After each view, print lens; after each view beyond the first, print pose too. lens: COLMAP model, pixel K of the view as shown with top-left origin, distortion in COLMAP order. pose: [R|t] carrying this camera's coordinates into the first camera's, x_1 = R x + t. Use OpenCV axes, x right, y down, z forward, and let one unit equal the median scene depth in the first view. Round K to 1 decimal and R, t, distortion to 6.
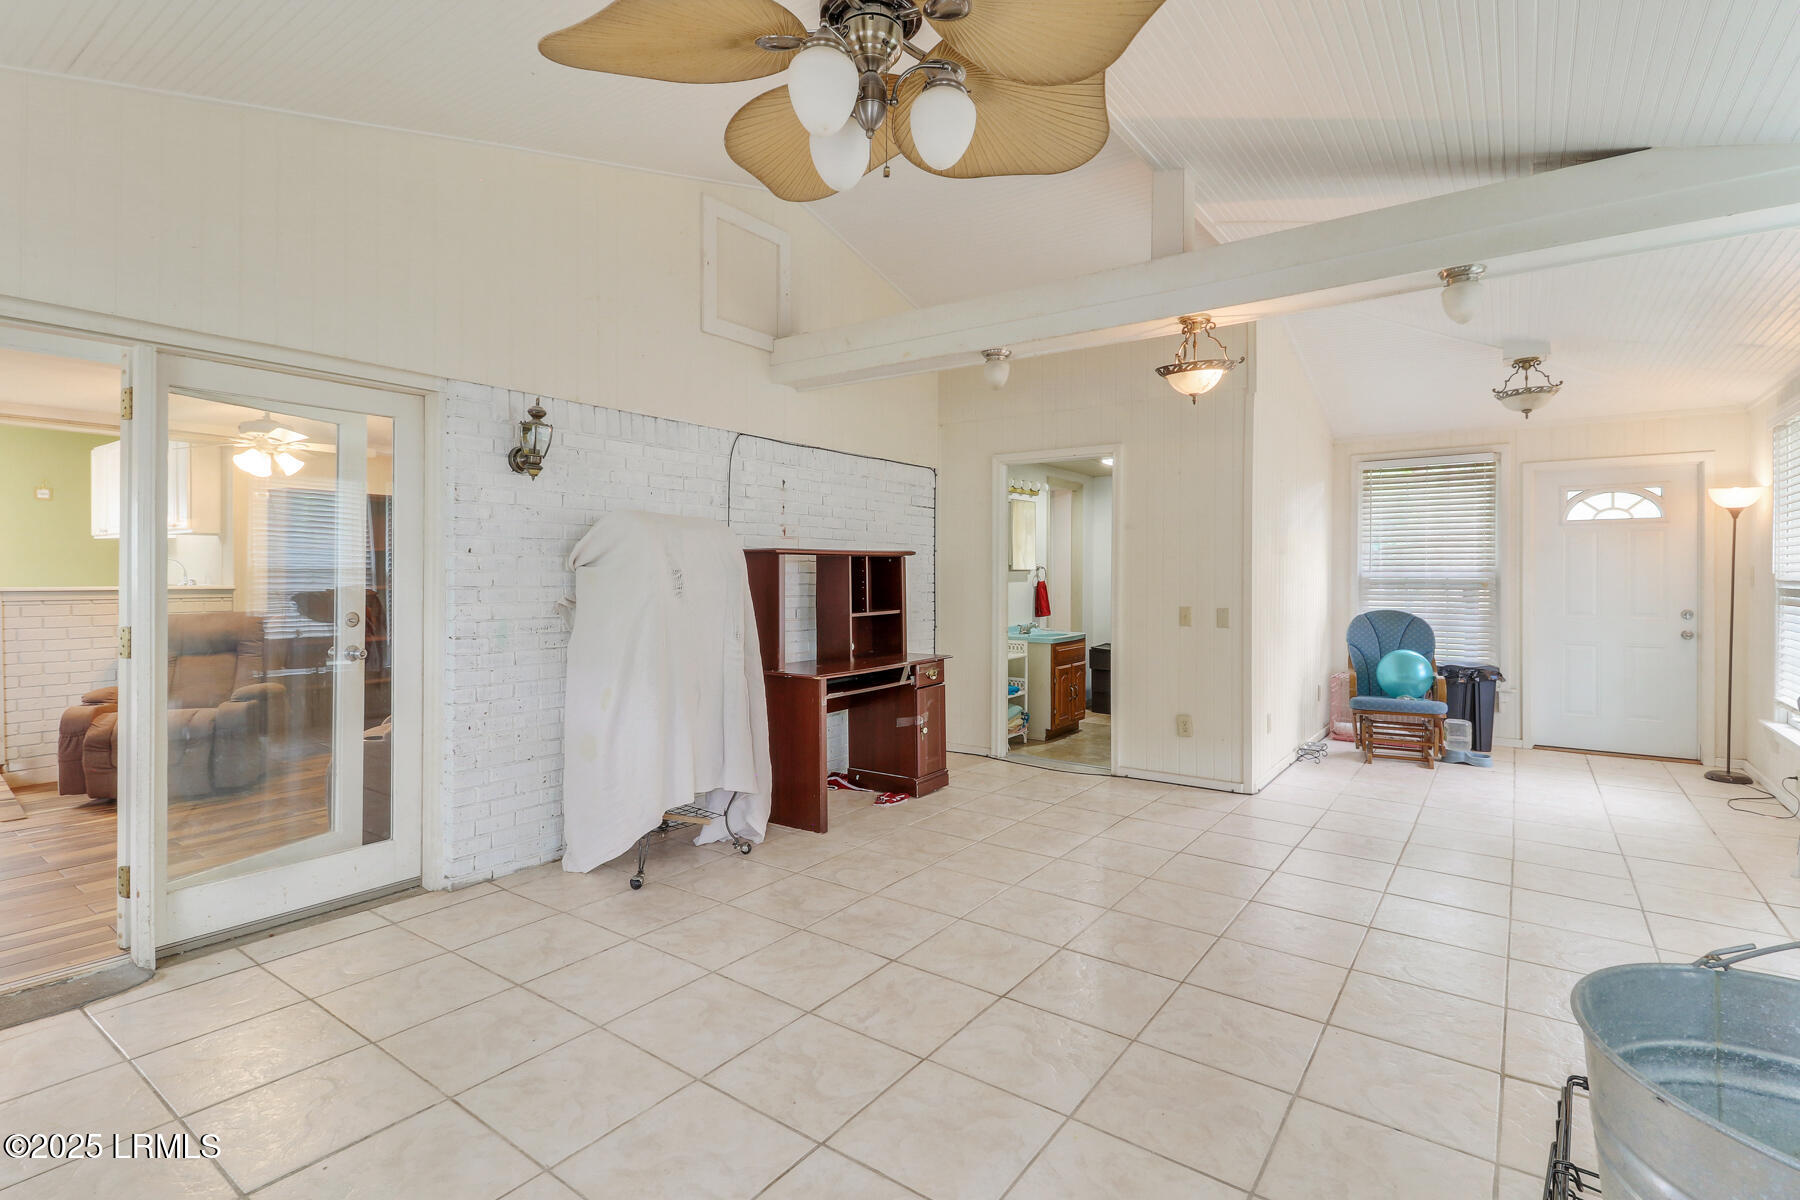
lens RADIAL K [[845.6, 0, 903.5], [0, 845.6, 578.5], [0, 0, 1]] dist [0.014879, -0.010398]
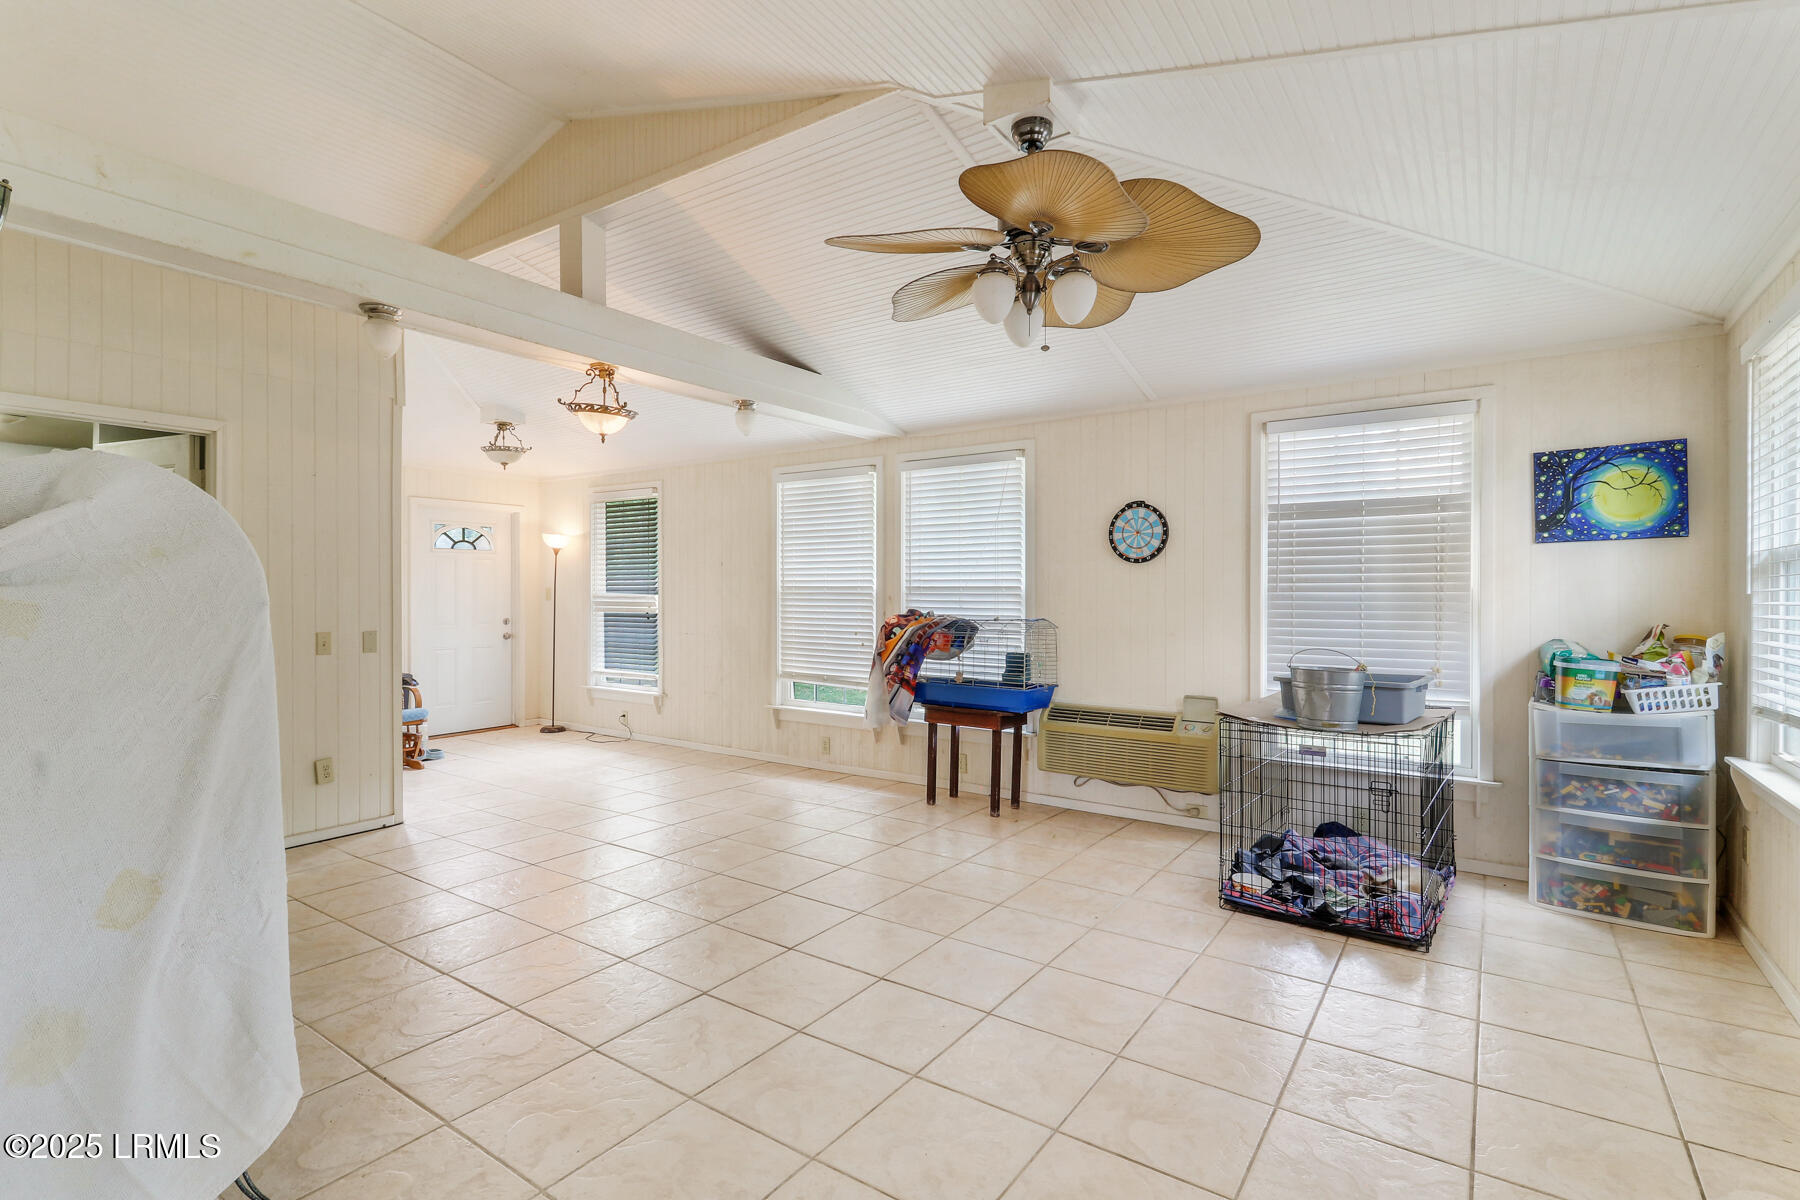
lens RADIAL K [[845.6, 0, 899.2], [0, 845.6, 589.6], [0, 0, 1]] dist [0.014879, -0.010398]
pose [[-0.007173, 0.000790, 0.999974, -0.601562], [0.004778, 0.999988, -0.000756, -0.007220], [-0.999963, 0.004773, -0.007176, 0.473812]]
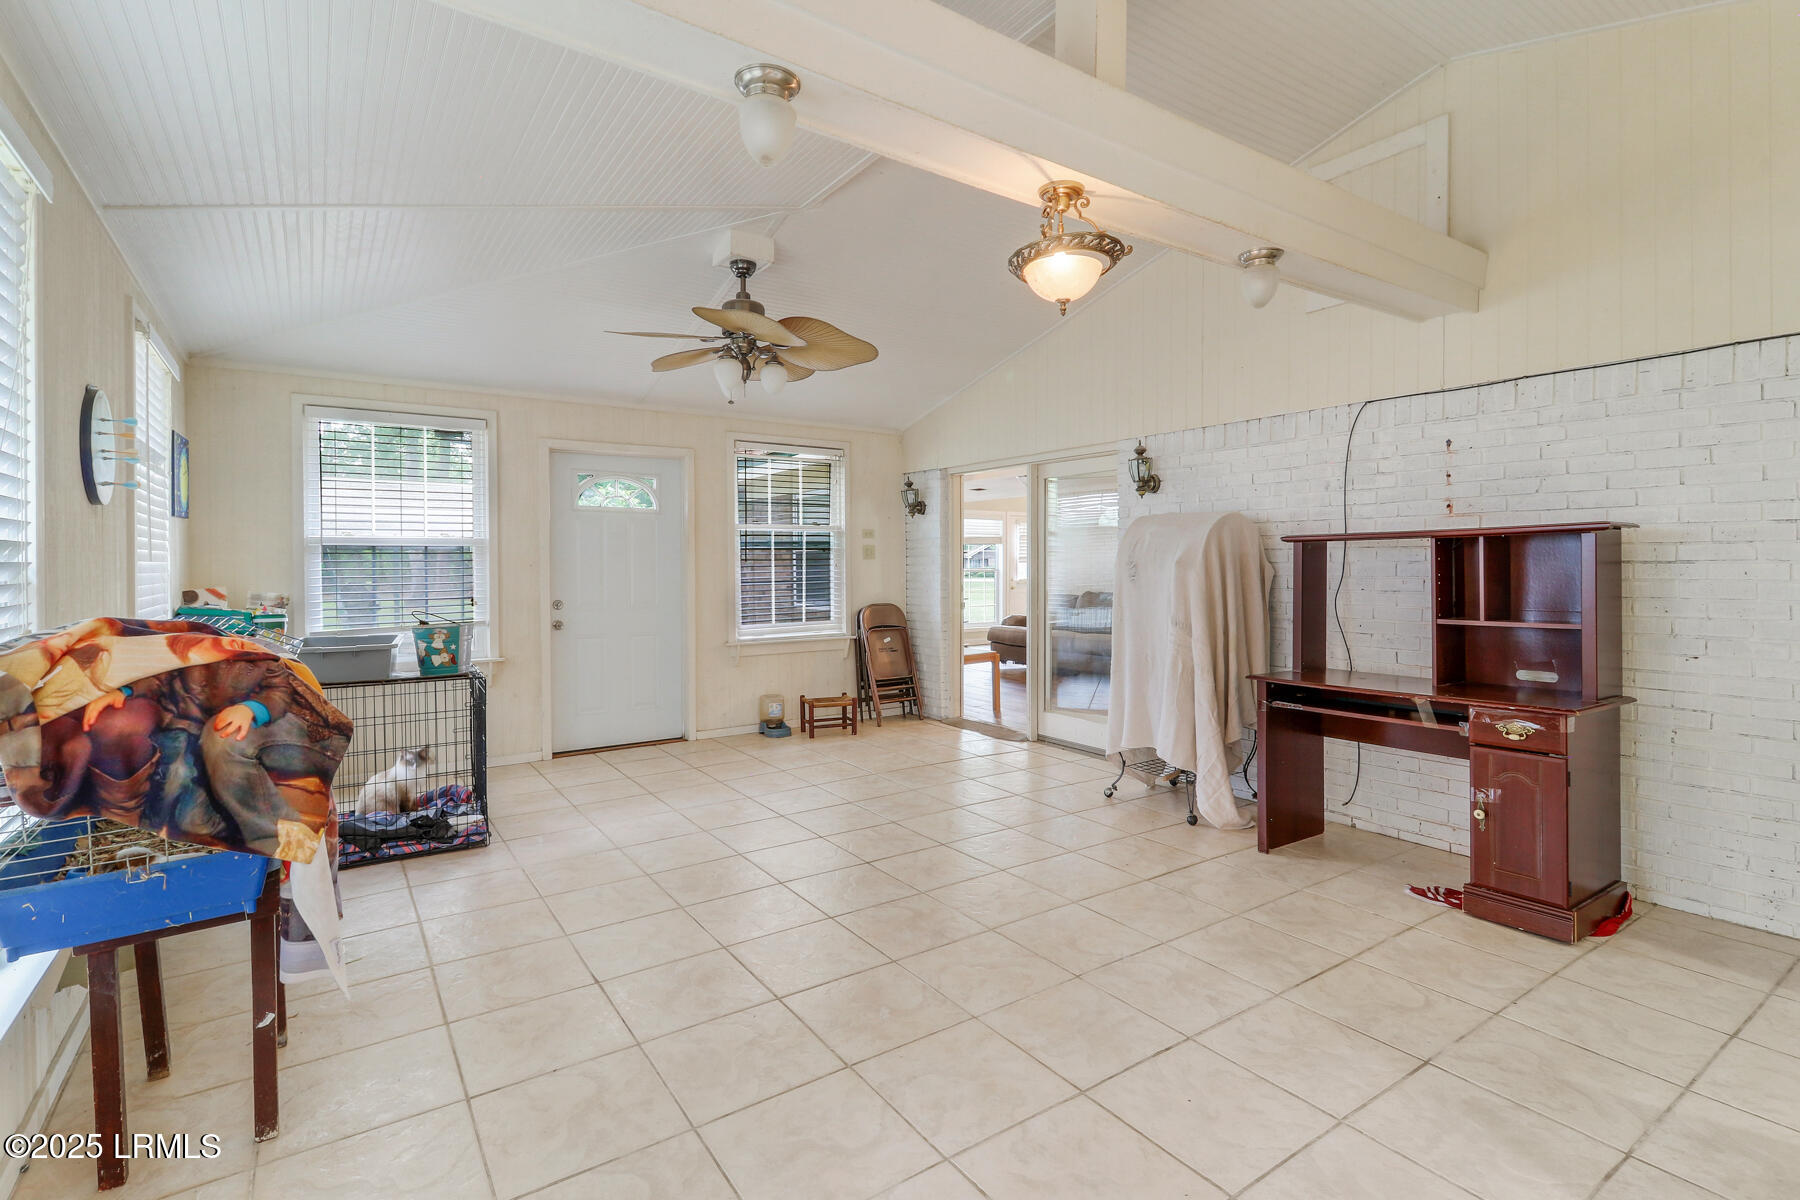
lens RADIAL K [[845.6, 0, 903.6], [0, 845.6, 583.9], [0, 0, 1]] dist [0.014879, -0.010398]
pose [[-0.337707, 0.014416, -0.941141, 0.781257], [-0.007767, 0.999806, 0.018101, 0.002679], [0.941219, 0.013423, -0.337530, 0.842865]]
